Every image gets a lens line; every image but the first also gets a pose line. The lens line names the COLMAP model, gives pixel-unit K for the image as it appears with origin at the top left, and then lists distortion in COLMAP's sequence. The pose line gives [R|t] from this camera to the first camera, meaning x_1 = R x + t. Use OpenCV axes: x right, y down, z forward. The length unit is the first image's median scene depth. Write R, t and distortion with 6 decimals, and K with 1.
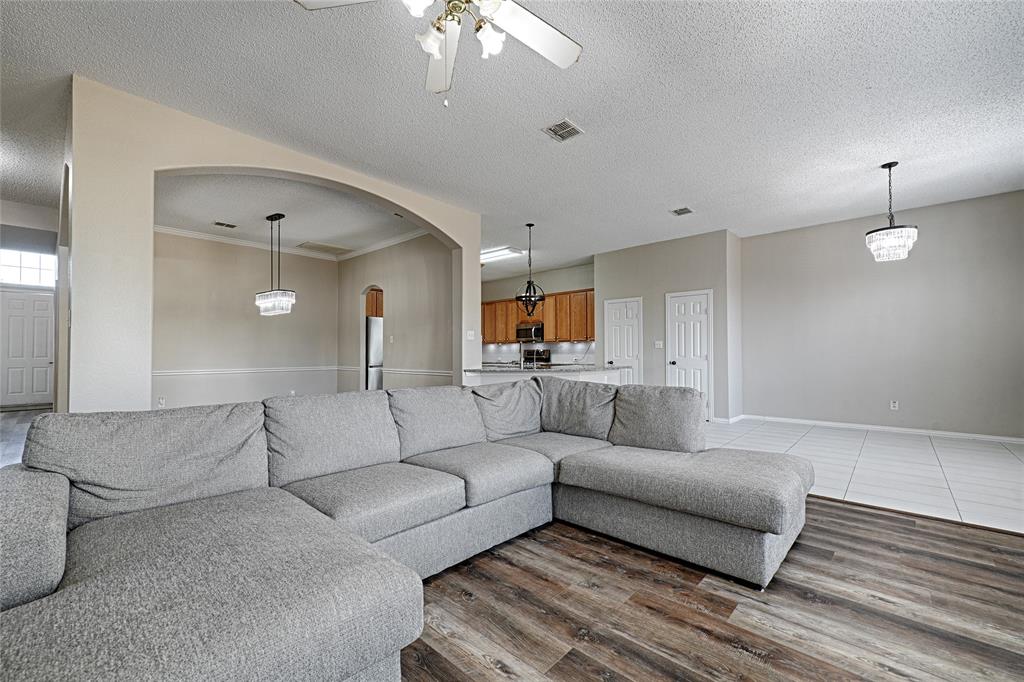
lens RADIAL K [[428.8, 0, 501.7], [0, 428.8, 343.0], [0, 0, 1]] dist [0.000614, 0.000188]
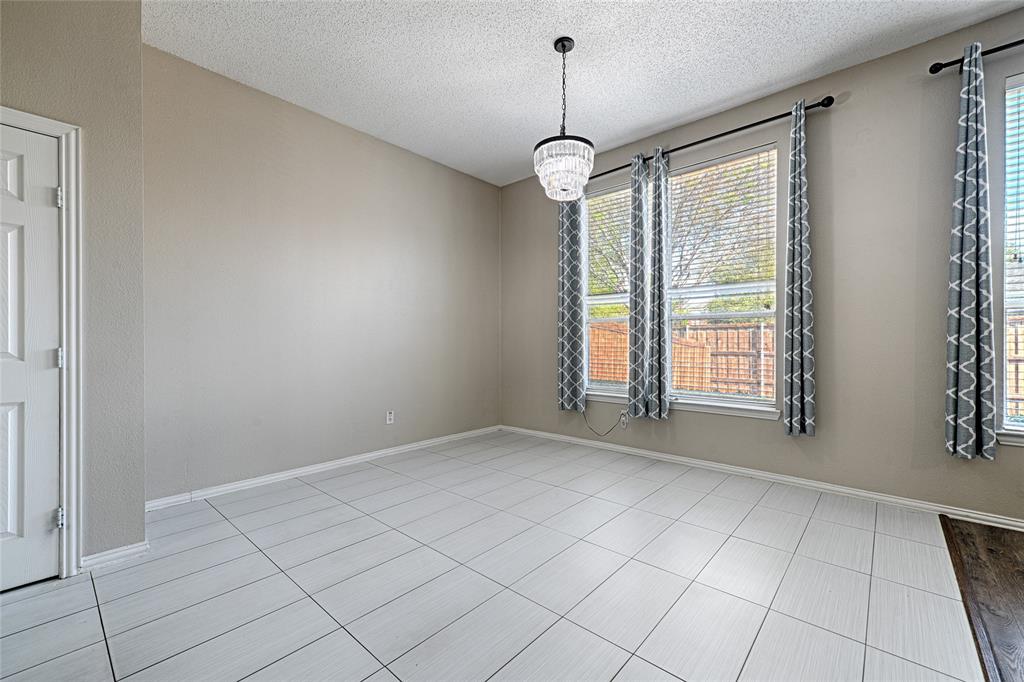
lens RADIAL K [[428.8, 0, 501.7], [0, 428.8, 343.0], [0, 0, 1]] dist [0.000614, 0.000188]
pose [[0.008085, -0.005129, 0.999954, 0.226895], [-0.024080, 0.999696, 0.005323, 0.017587], [-0.999677, -0.024122, 0.007959, 0.819812]]
